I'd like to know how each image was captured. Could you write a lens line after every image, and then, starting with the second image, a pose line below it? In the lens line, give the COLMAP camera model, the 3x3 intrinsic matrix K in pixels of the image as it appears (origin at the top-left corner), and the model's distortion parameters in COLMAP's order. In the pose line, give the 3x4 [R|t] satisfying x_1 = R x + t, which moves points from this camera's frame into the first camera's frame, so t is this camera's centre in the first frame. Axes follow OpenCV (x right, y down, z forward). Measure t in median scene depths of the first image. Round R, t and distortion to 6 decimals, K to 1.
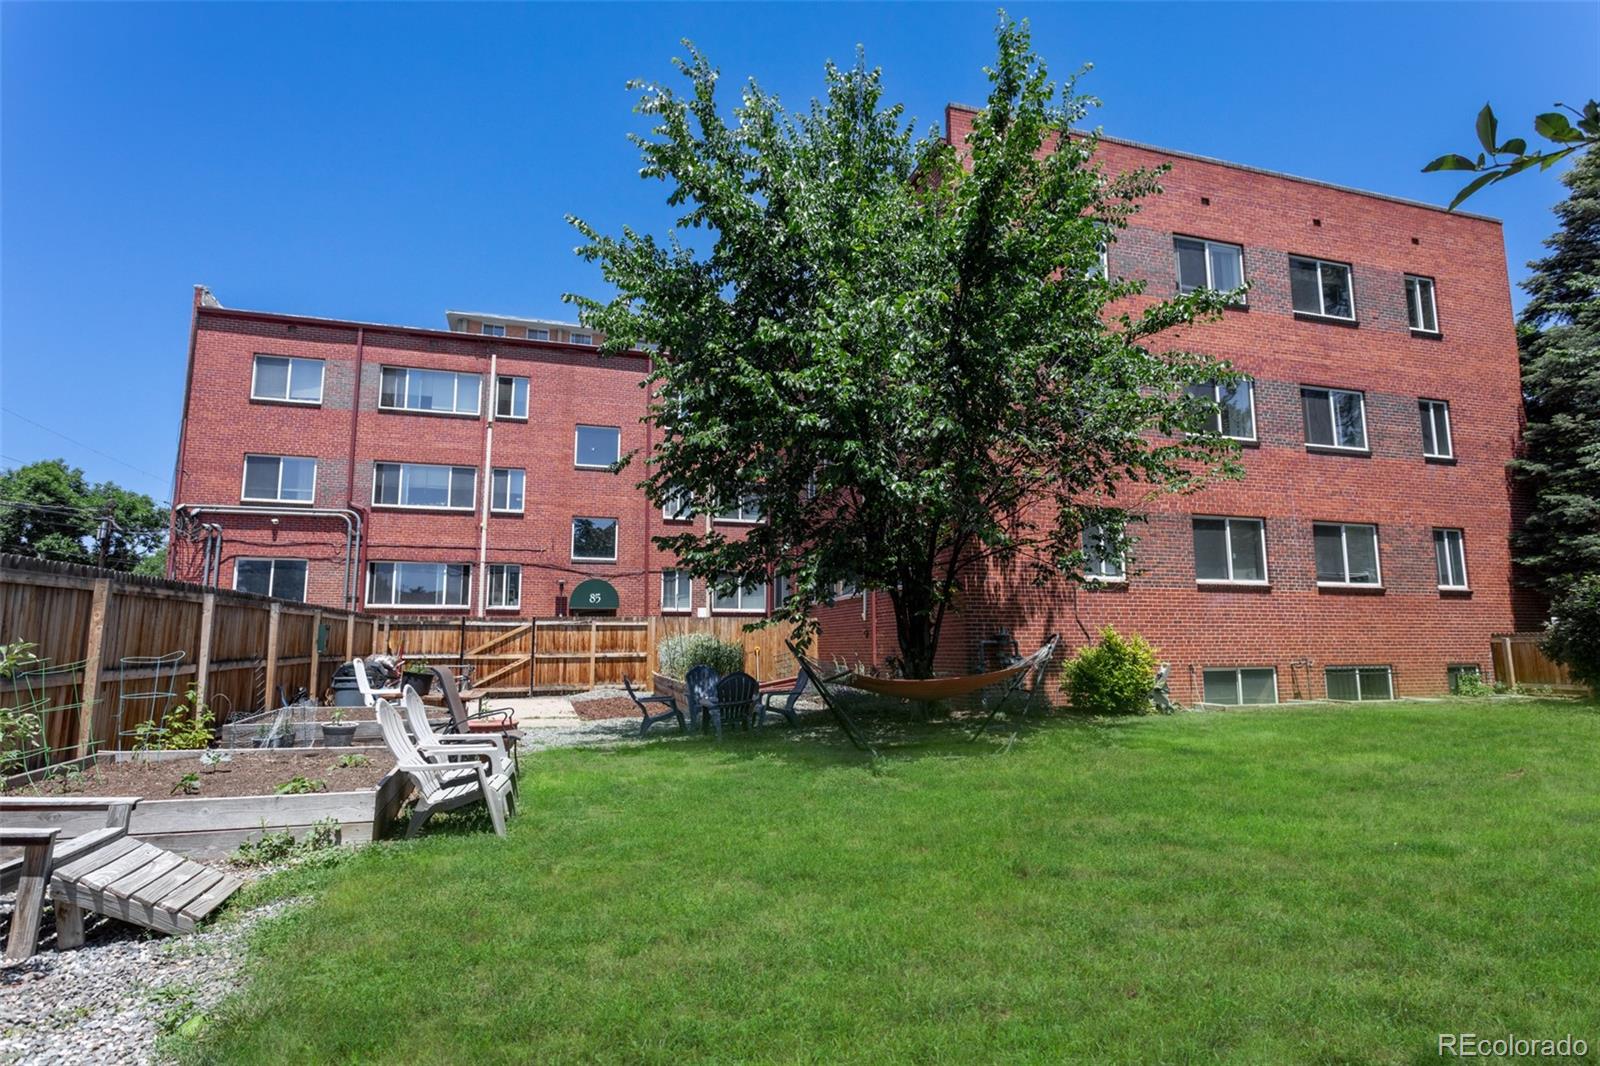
lens RADIAL K [[854.7, 0, 800.3], [0, 854.7, 530.4], [0, 0, 1]] dist [-0.005231, -0.000408]
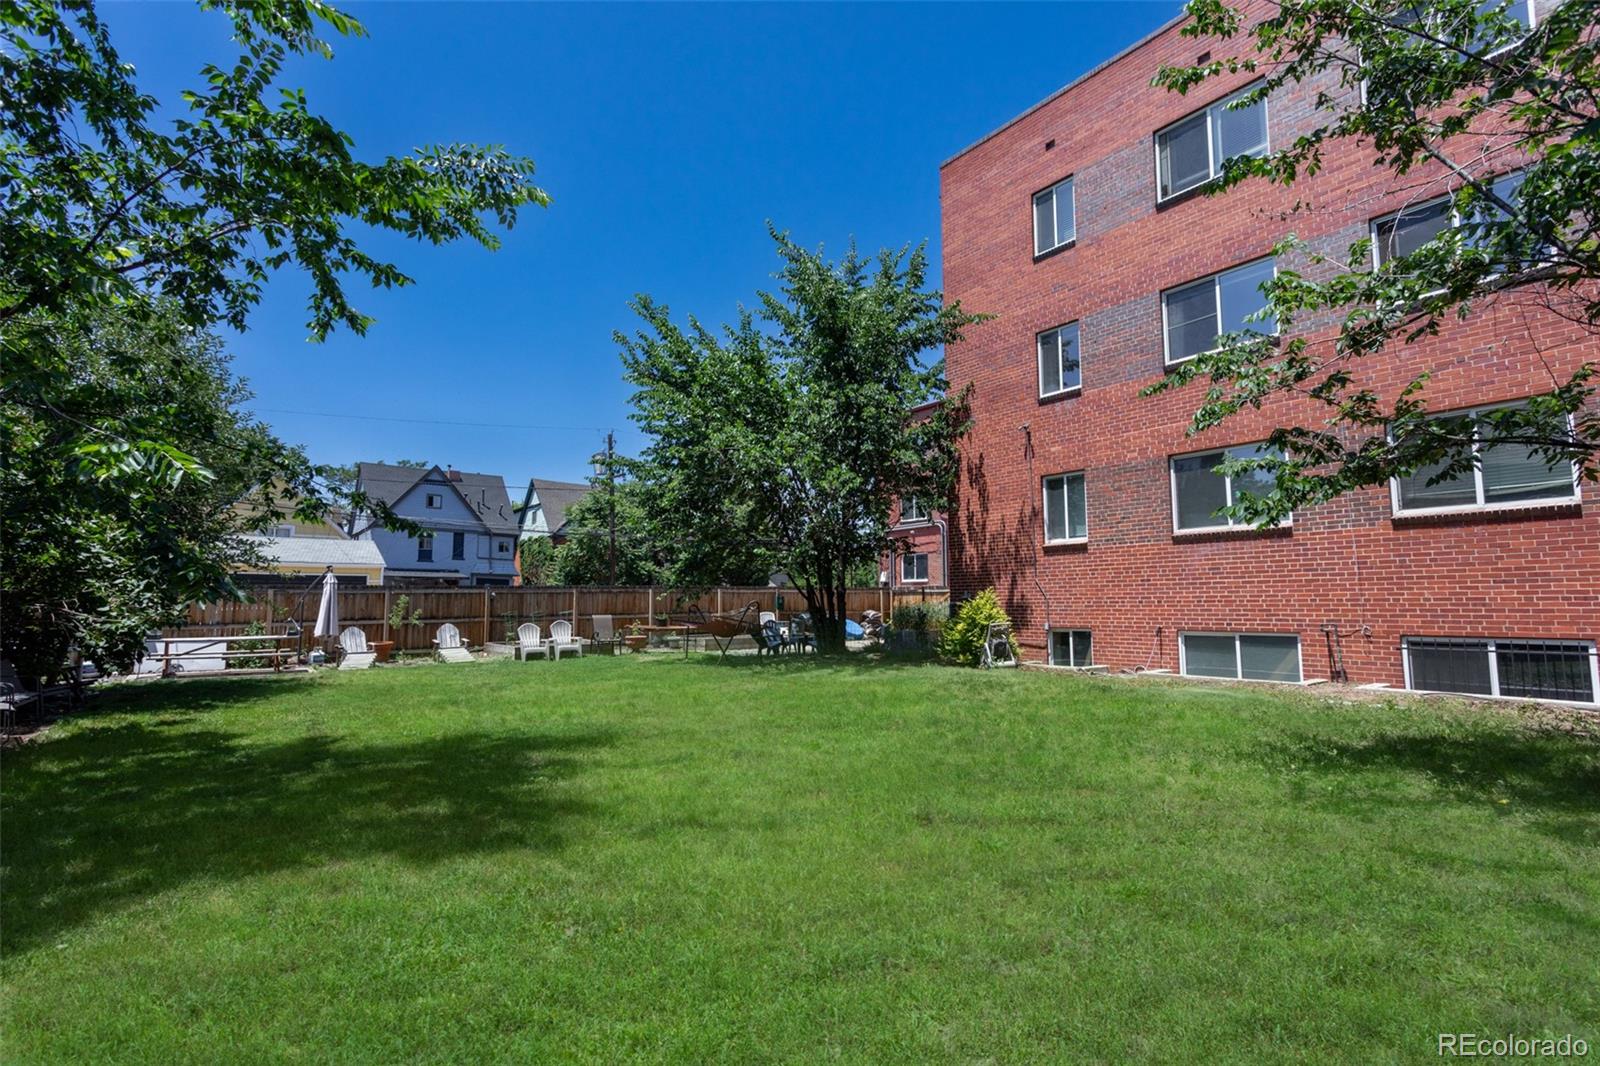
lens RADIAL K [[781.1, 0, 799.4], [0, 781.1, 531.5], [0, 0, 1]] dist [0.002888, 0.000354]
pose [[0.311717, -0.088305, -0.946063, 1.105486], [0.133247, 0.989896, -0.048493, 0.046060], [0.940786, -0.110943, 0.320334, 0.381366]]
